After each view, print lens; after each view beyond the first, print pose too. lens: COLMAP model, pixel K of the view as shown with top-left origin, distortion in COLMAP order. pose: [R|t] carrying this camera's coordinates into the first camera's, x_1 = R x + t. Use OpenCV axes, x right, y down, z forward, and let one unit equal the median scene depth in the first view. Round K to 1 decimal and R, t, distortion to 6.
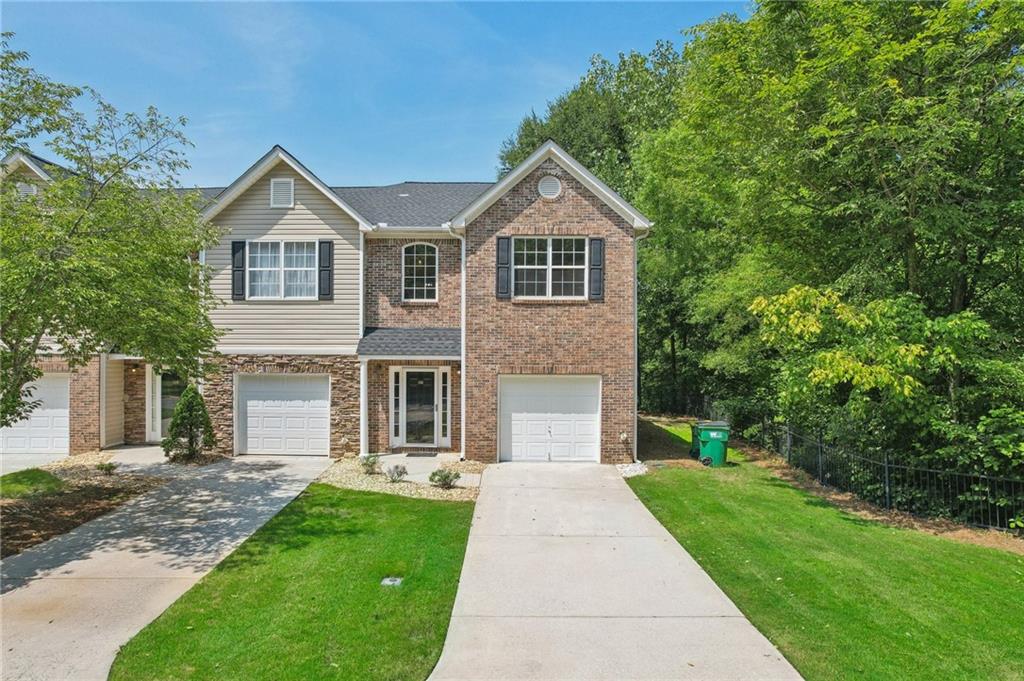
lens RADIAL K [[699.2, 0, 521.2], [0, 699.2, 321.7], [0, 0, 1]] dist [-0.062672, 0.057508]
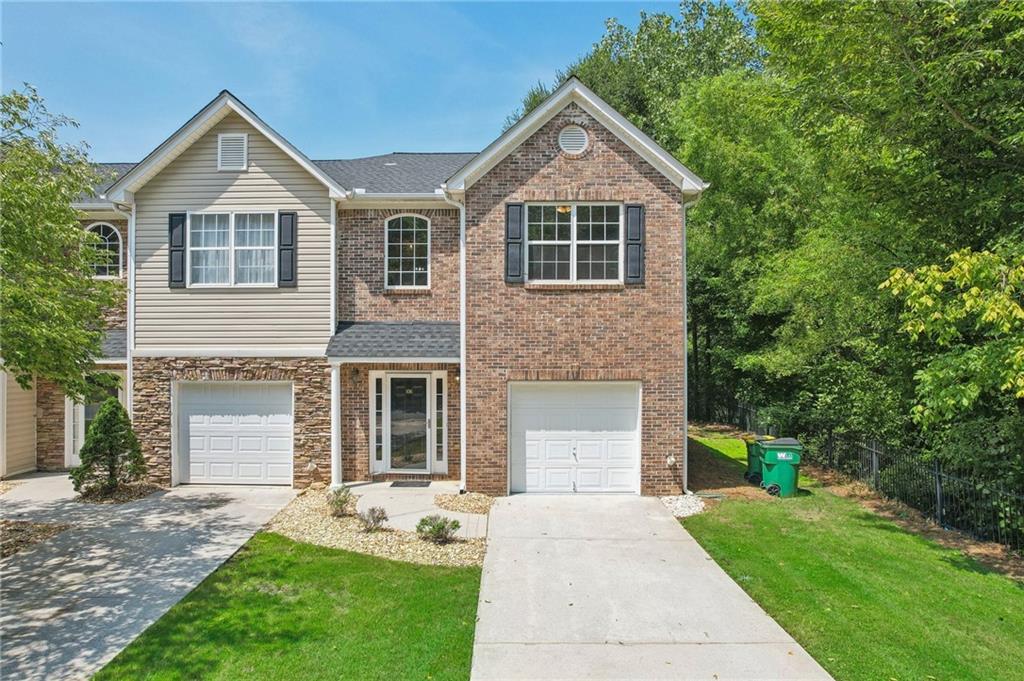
lens RADIAL K [[685.5, 0, 516.0], [0, 685.5, 322.6], [0, 0, 1]] dist [-0.069974, 0.069787]
pose [[0.999977, -0.005263, -0.004378, -0.020588], [0.005263, 0.999986, -0.000040, 0.010600], [0.004378, 0.000016, 0.999990, 0.240078]]
